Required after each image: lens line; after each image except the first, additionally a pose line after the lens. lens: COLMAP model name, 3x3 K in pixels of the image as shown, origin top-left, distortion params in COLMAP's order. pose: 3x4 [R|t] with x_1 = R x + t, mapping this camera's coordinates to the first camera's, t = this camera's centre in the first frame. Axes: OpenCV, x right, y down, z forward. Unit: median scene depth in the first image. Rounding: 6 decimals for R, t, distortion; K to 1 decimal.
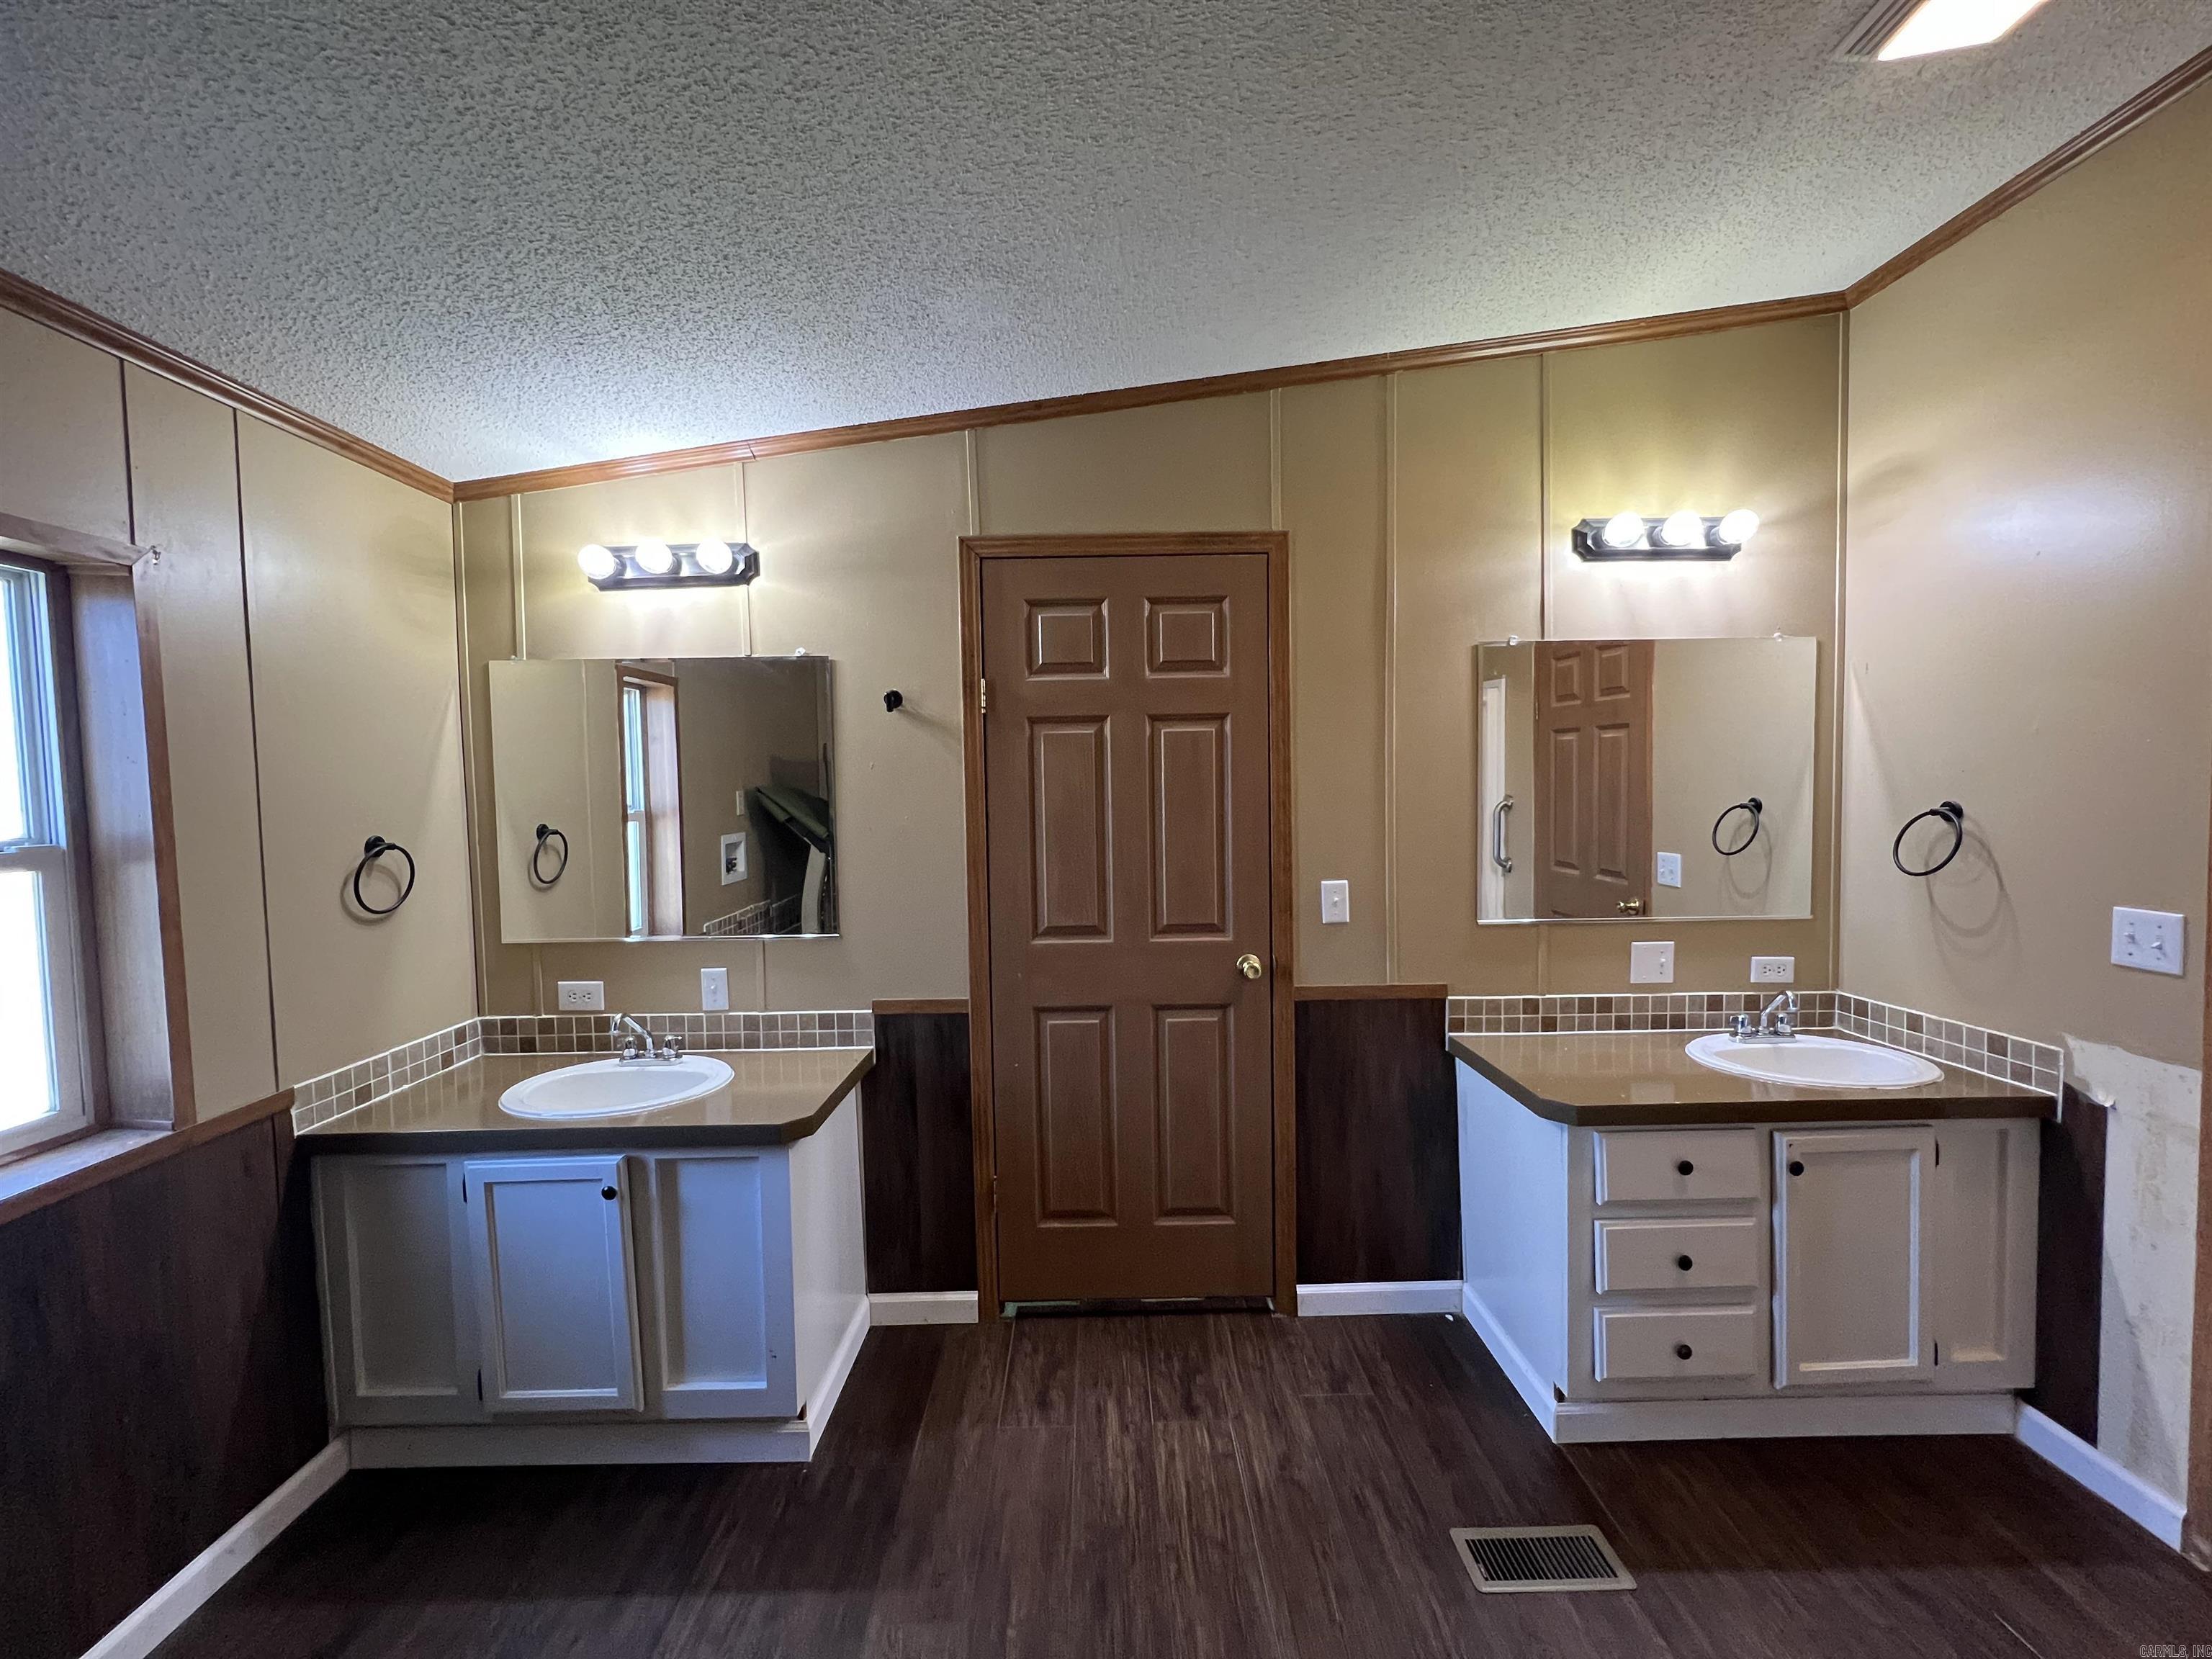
lens RADIAL K [[889.1, 0, 1106.0], [0, 889.1, 829.5], [0, 0, 1]] dist [-0.001625, 0.000290]
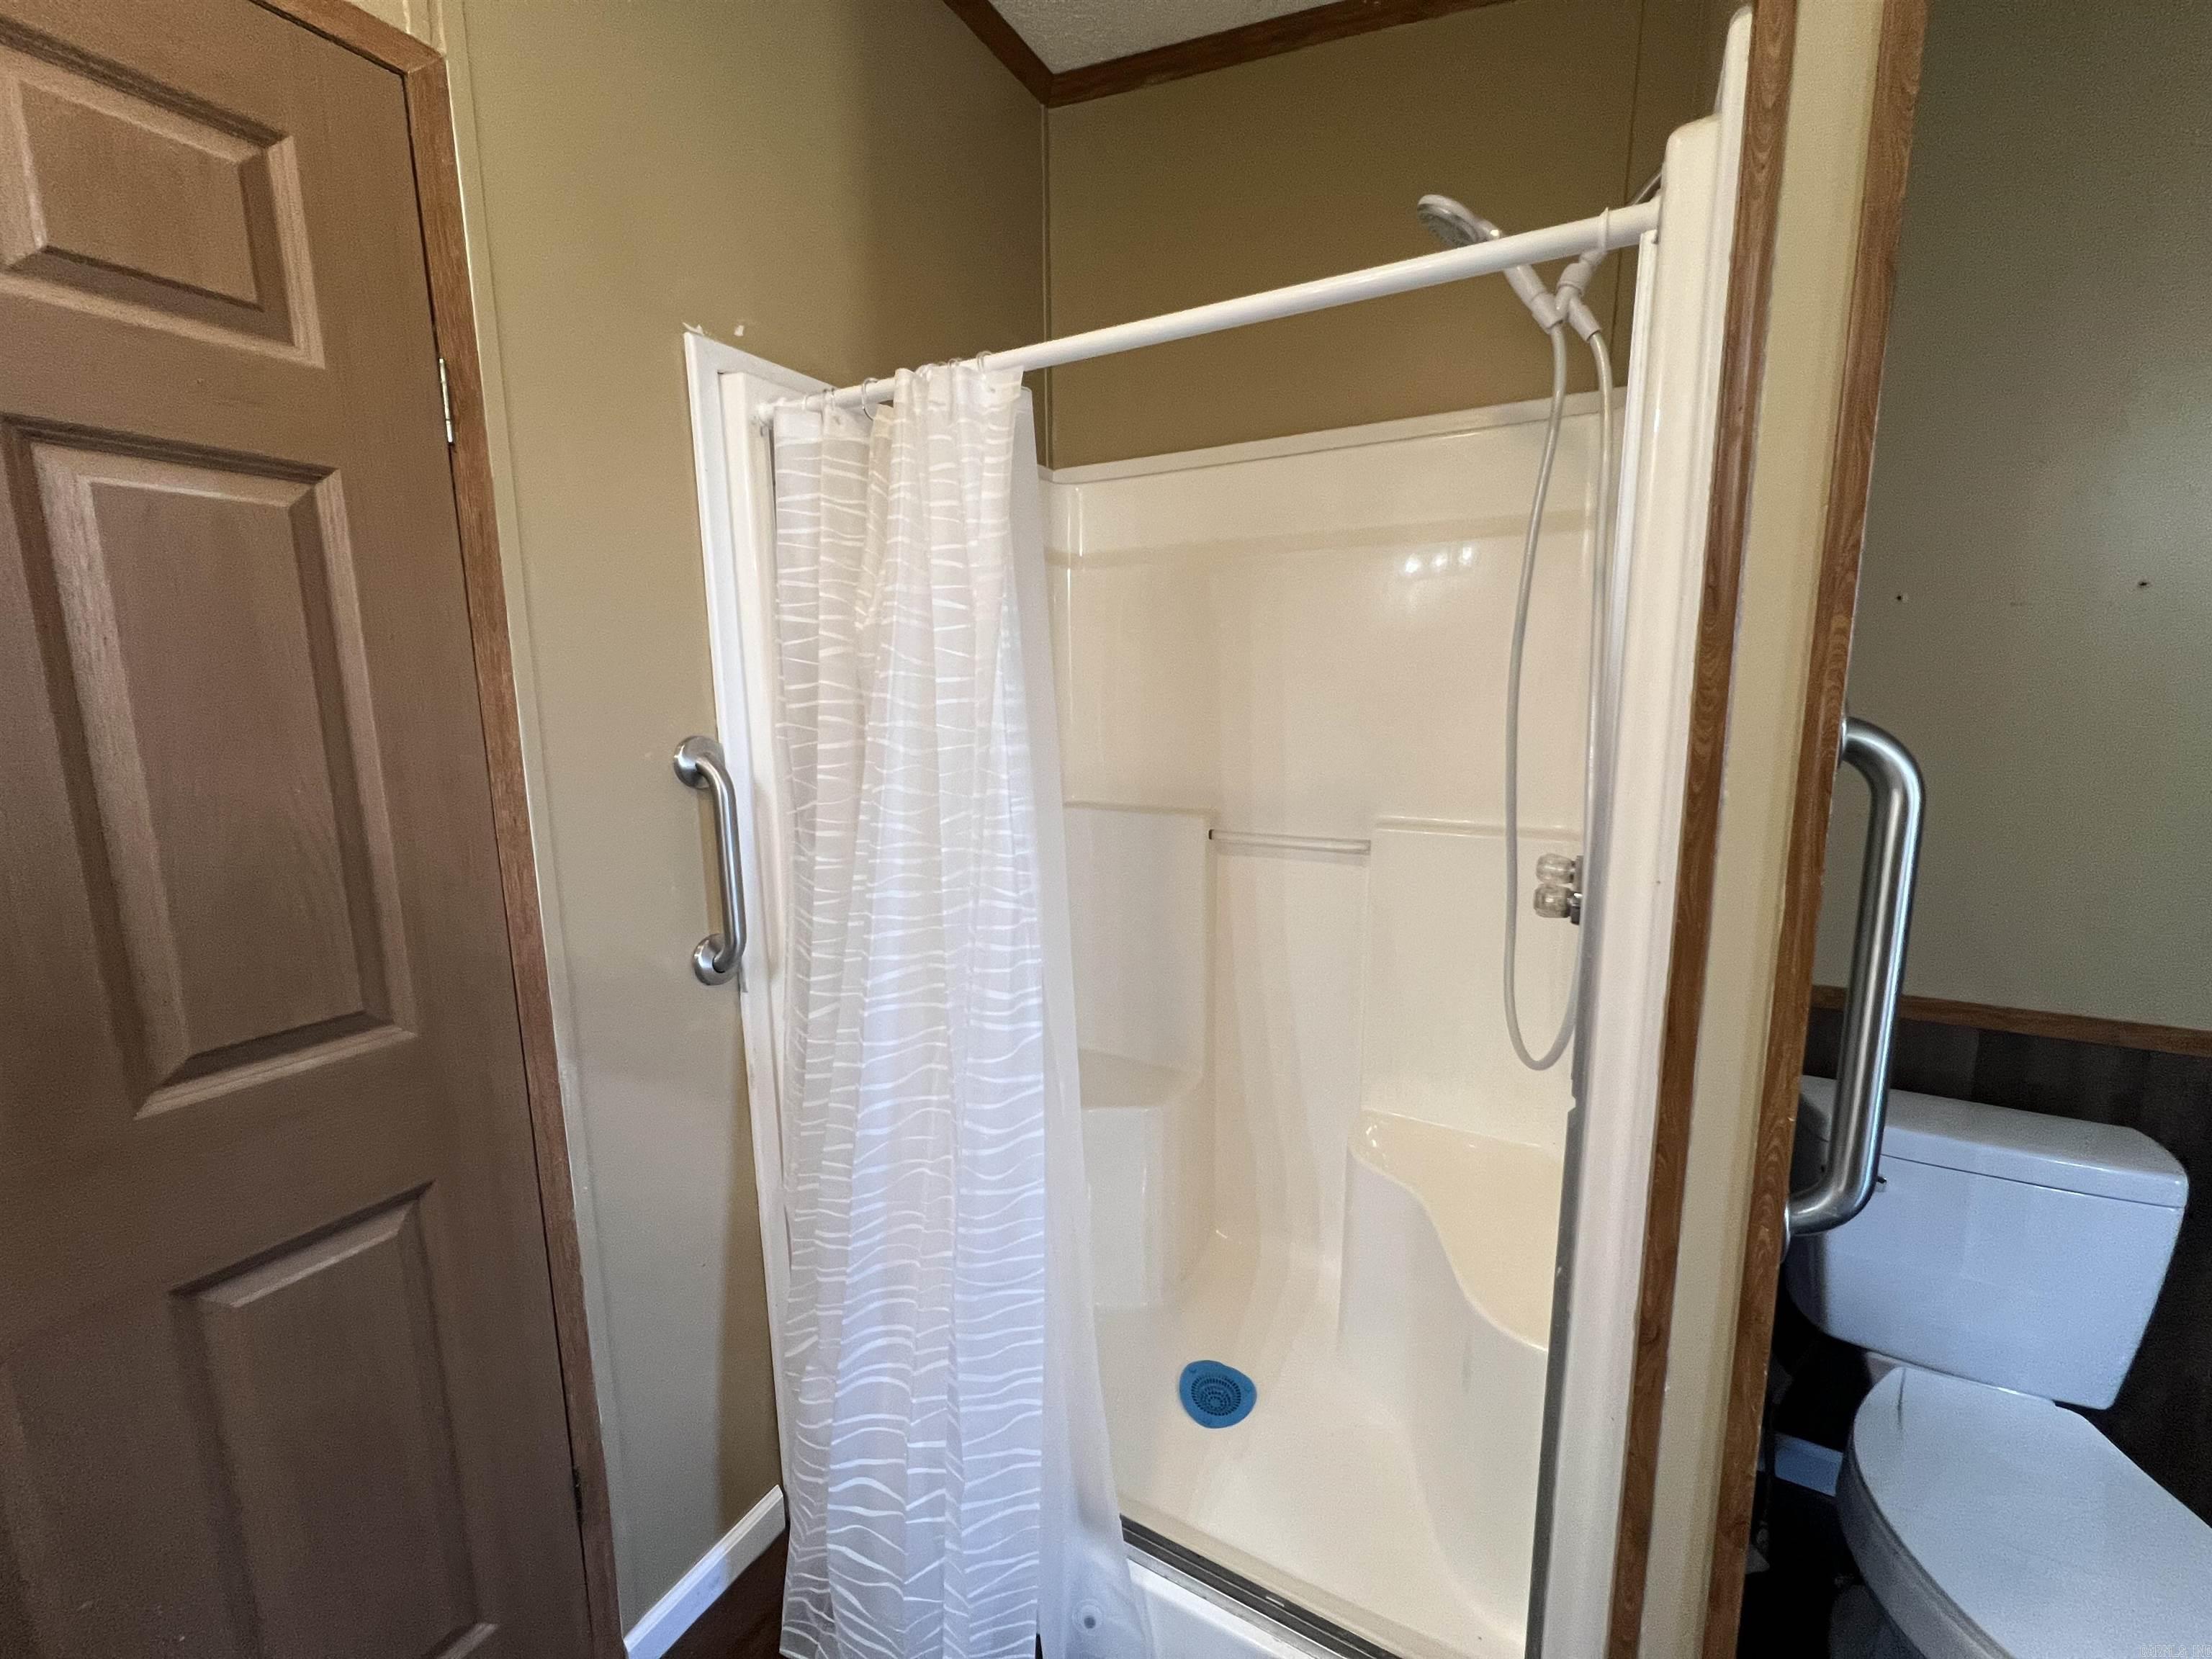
lens RADIAL K [[889.1, 0, 1106.0], [0, 889.1, 829.5], [0, 0, 1]] dist [-0.001625, 0.000290]
pose [[0.490399, -0.117817, 0.863497, -0.047831], [0.051075, 0.993002, 0.106480, 0.000705], [-0.870000, -0.008114, 0.492985, 0.528639]]
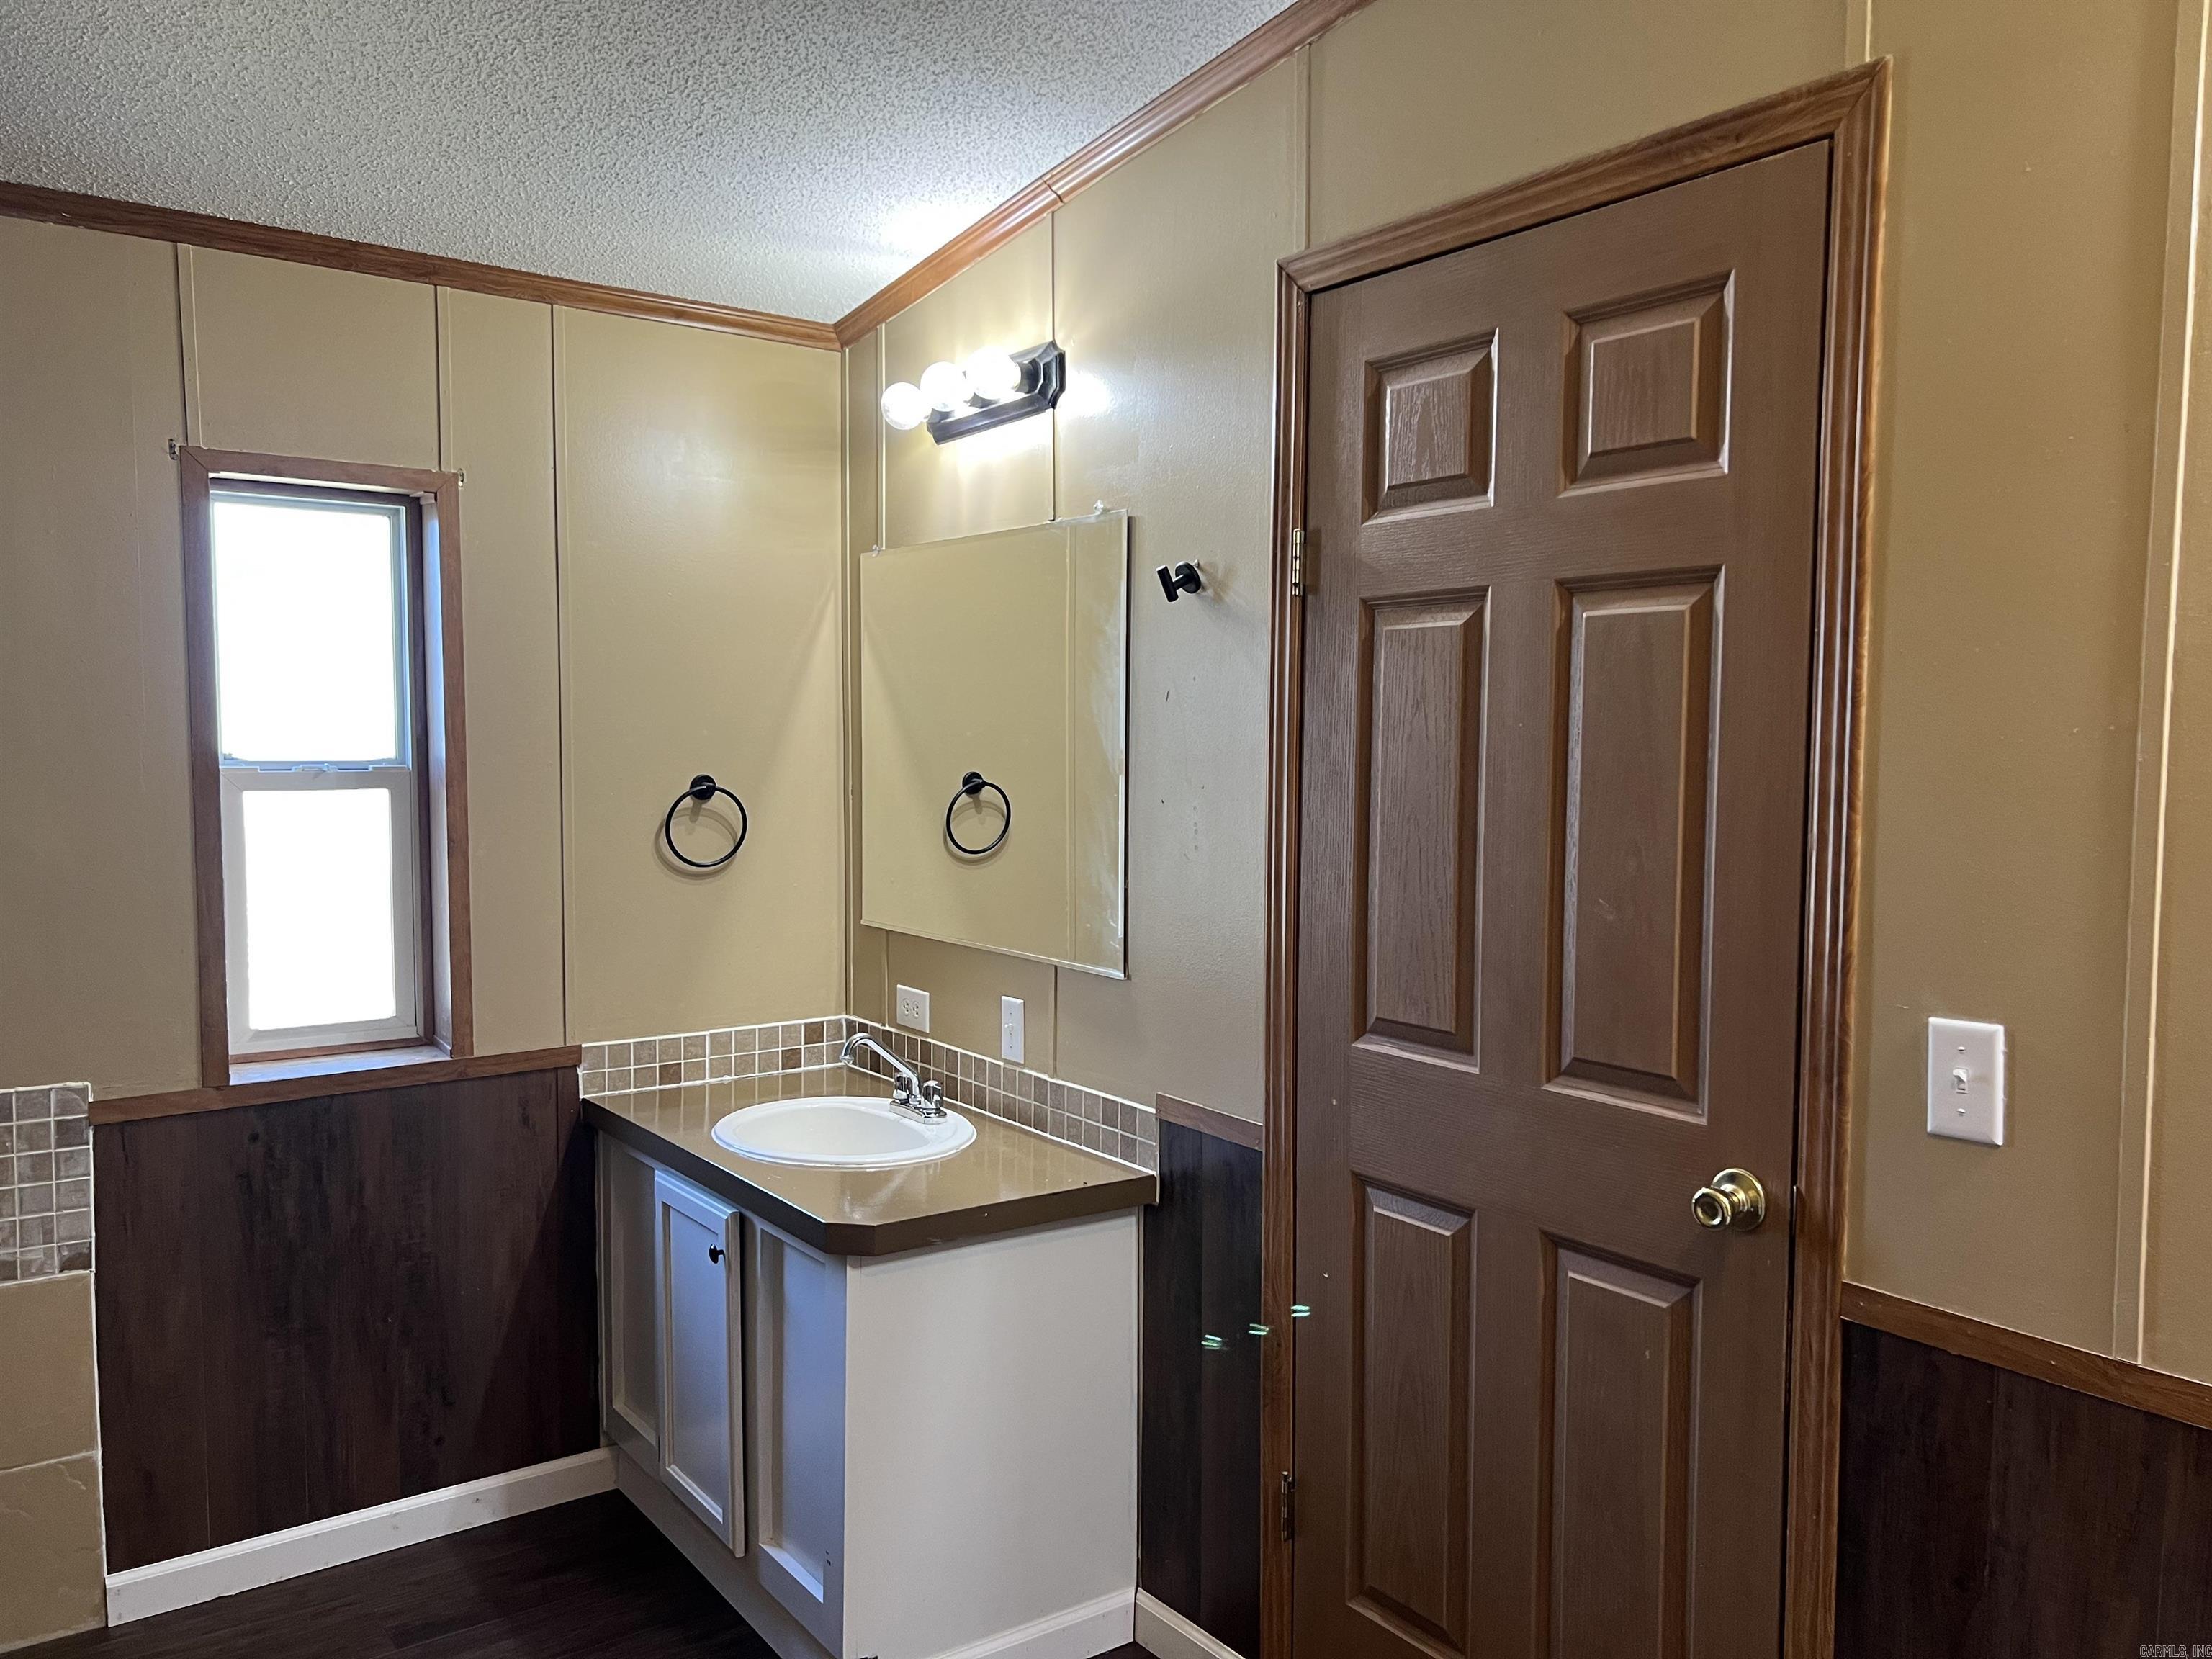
lens RADIAL K [[1662.0, 0, 1111.5], [0, 1662.0, 848.5], [0, 0, 1]] dist [0.075619, -0.107488]
pose [[0.586032, 0.078772, -0.806450, 0.610287], [-0.057943, 0.996789, 0.055258, -0.029169], [0.808213, 0.014345, 0.588715, 0.334089]]
